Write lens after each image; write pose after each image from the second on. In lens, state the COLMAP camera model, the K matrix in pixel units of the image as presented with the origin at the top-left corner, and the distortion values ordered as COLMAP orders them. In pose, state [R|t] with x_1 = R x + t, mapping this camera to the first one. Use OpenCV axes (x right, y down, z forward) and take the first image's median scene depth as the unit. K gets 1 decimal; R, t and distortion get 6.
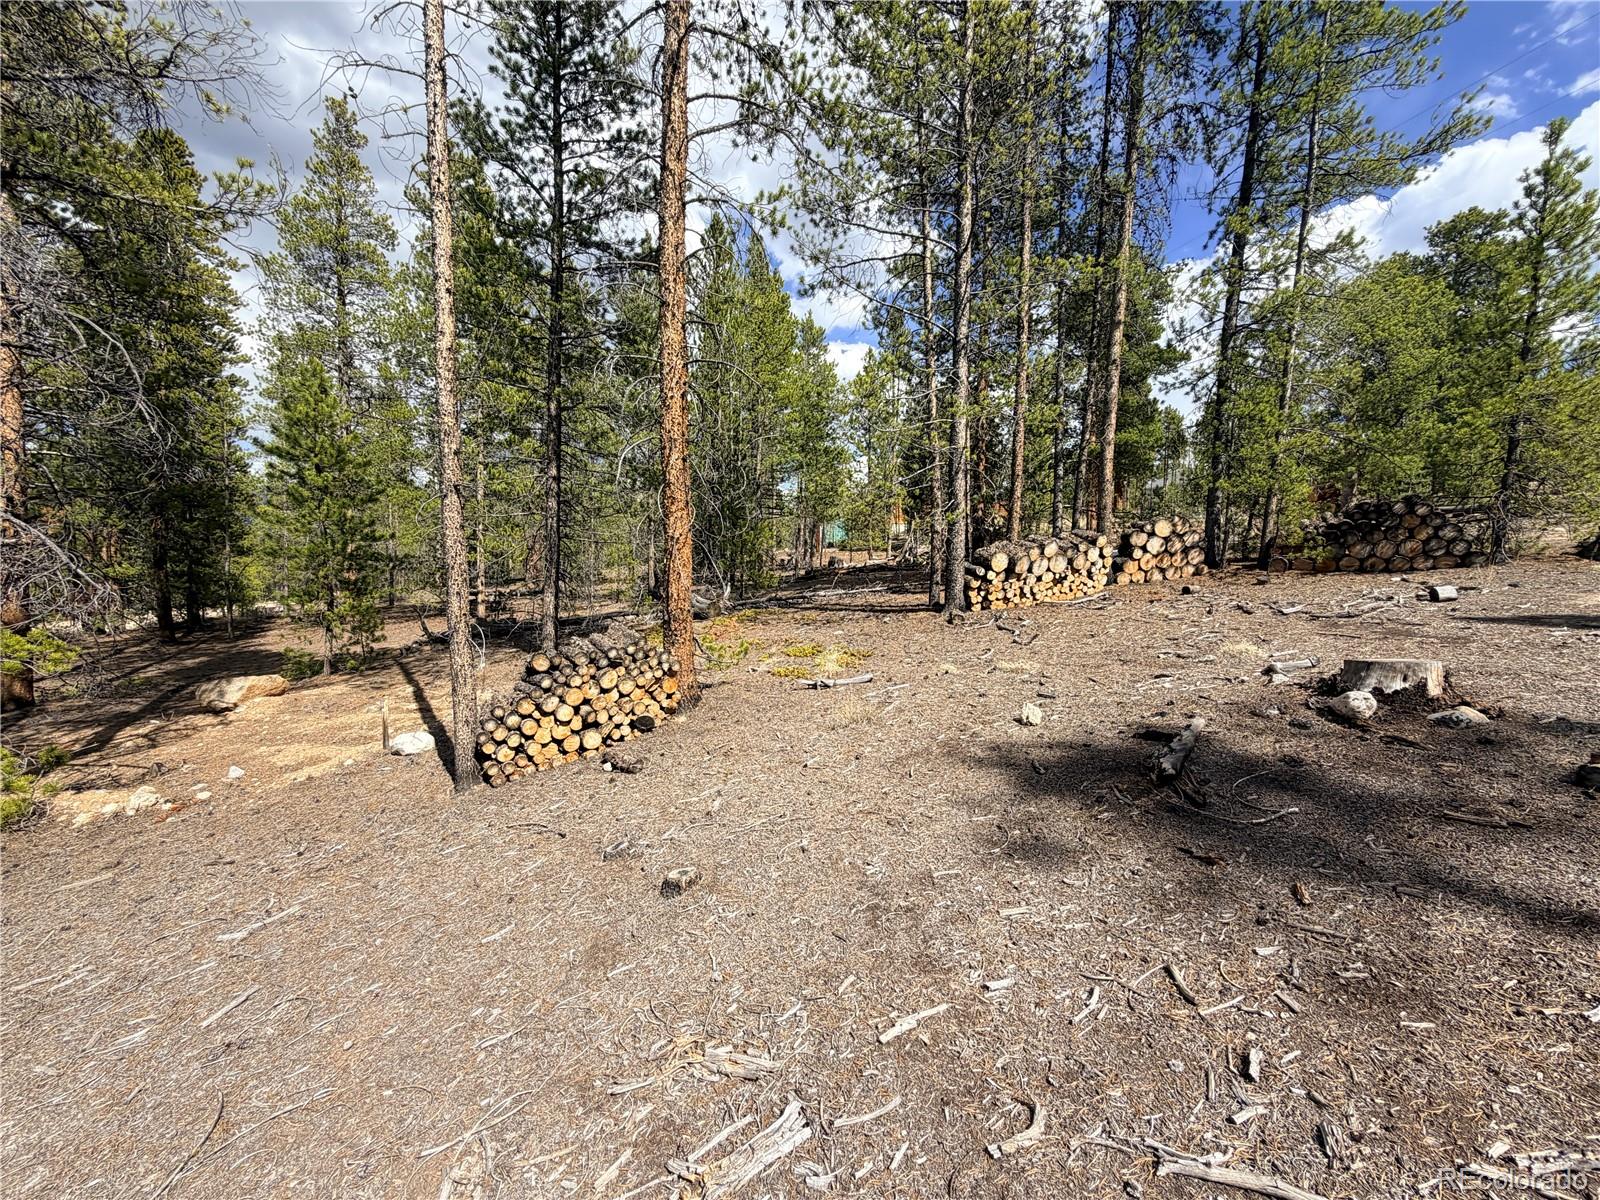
lens RADIAL K [[638.6, 0, 797.9], [0, 638.6, 597.2], [0, 0, 1]] dist [-0.000745, 0.000112]
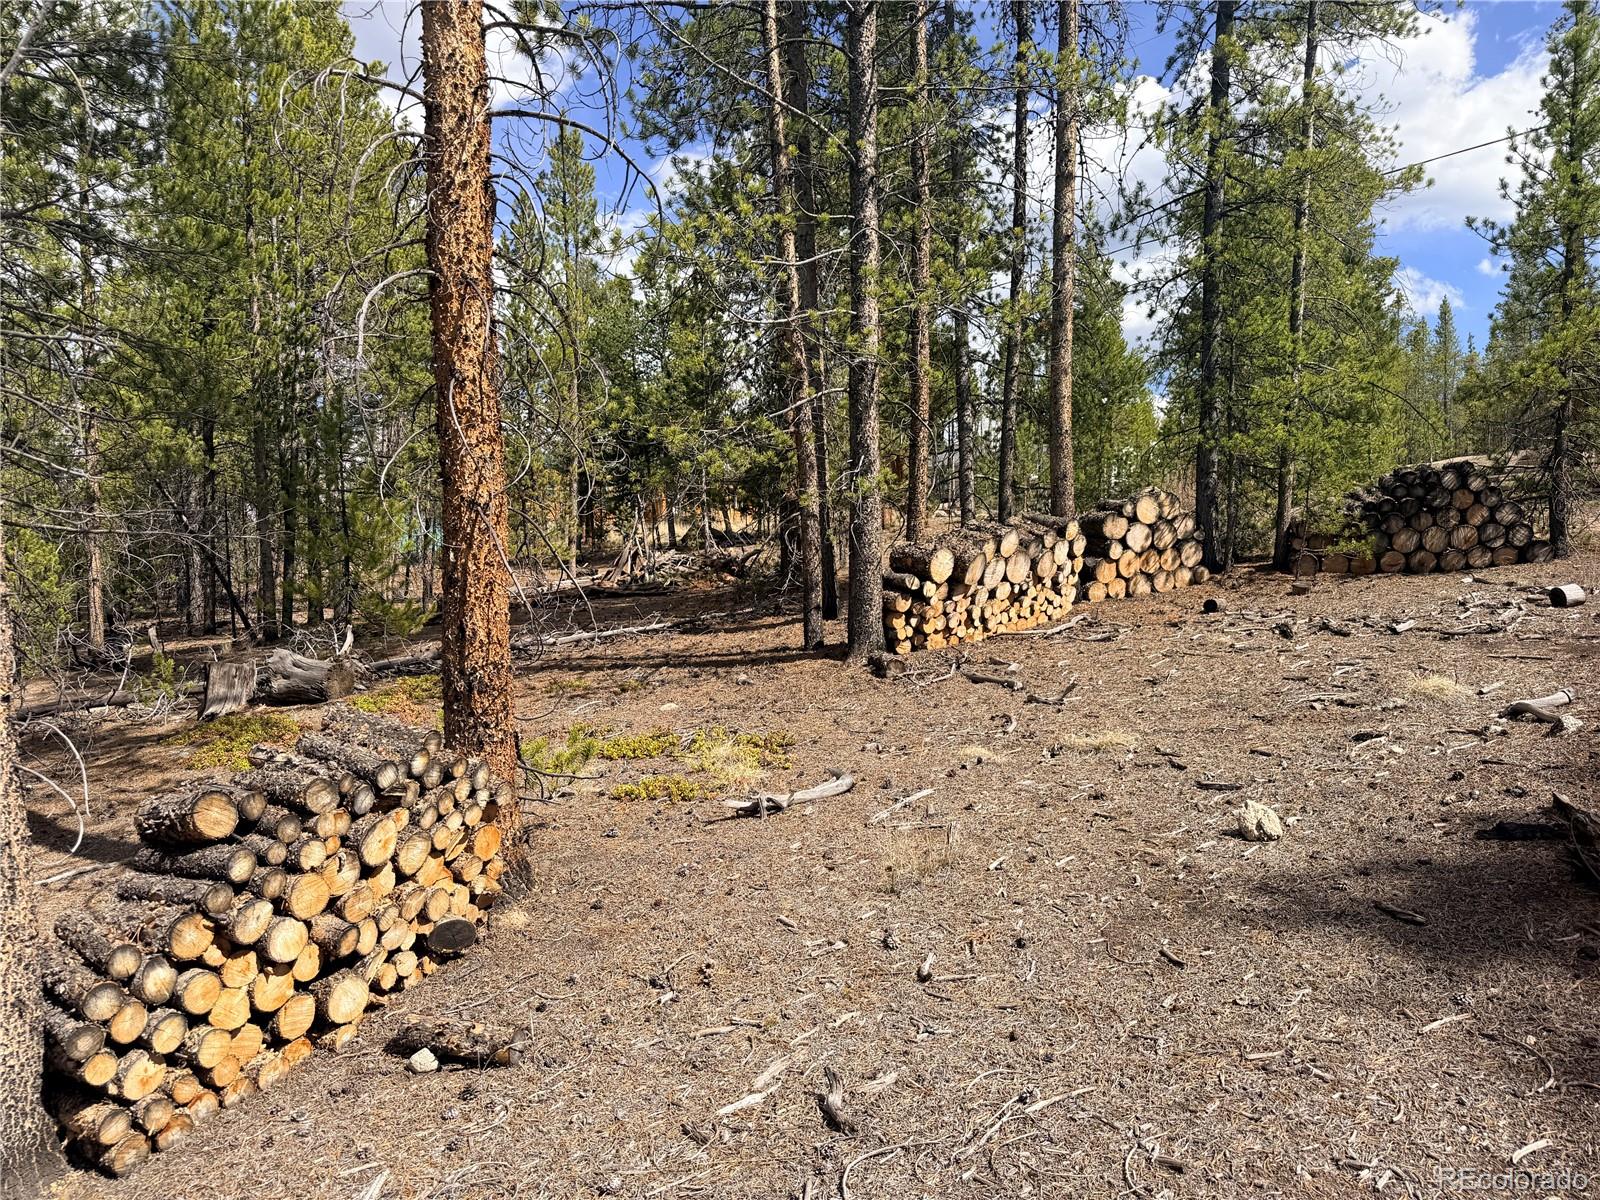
lens RADIAL K [[1122.0, 0, 807.5], [0, 1122.0, 604.0], [0, 0, 1]] dist [0.049121, -0.060837]
pose [[0.916933, -0.025462, 0.398227, -0.227719], [0.042258, 0.998546, -0.033457, 0.009164], [-0.396796, 0.047506, 0.916677, 0.155609]]
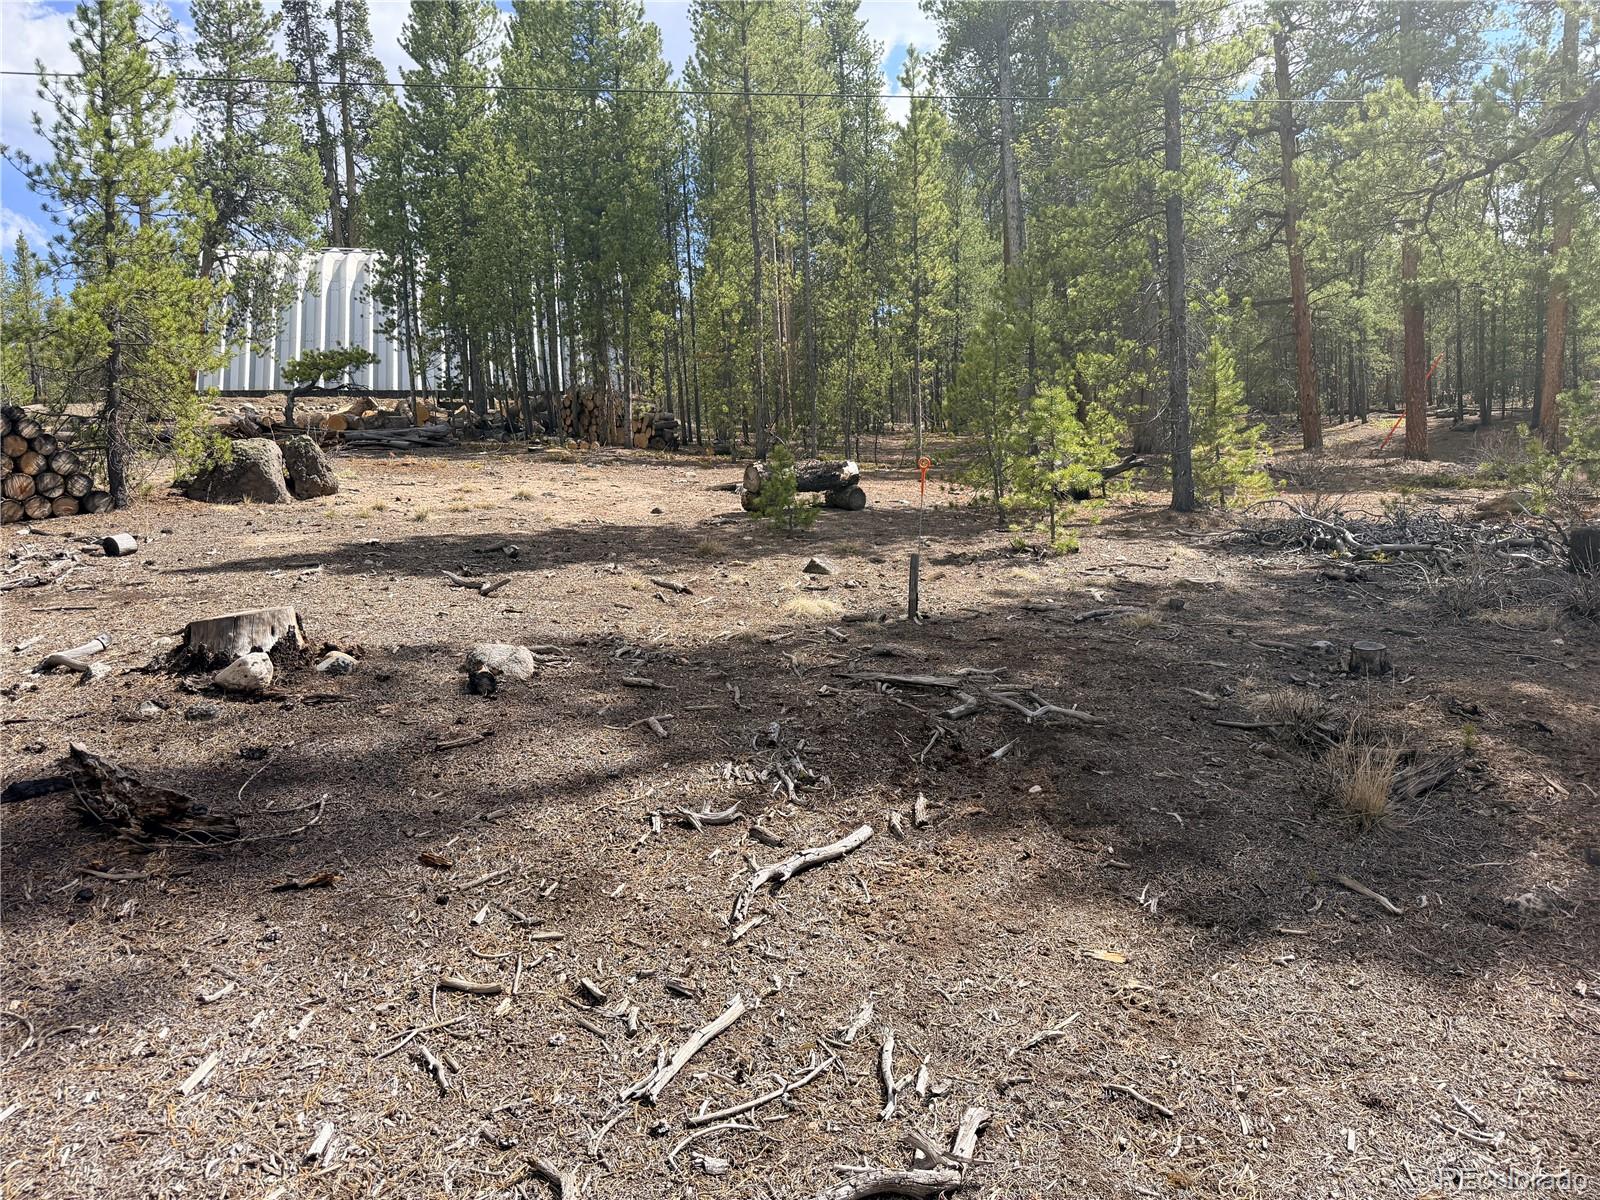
lens RADIAL K [[1122.0, 0, 804.9], [0, 1122.0, 588.7], [0, 0, 1]] dist [0.049121, -0.060837]
pose [[0.058920, -0.079649, 0.995080, -0.196148], [0.087125, 0.993418, 0.074358, 0.014088], [-0.994453, 0.082315, 0.065472, 0.125046]]
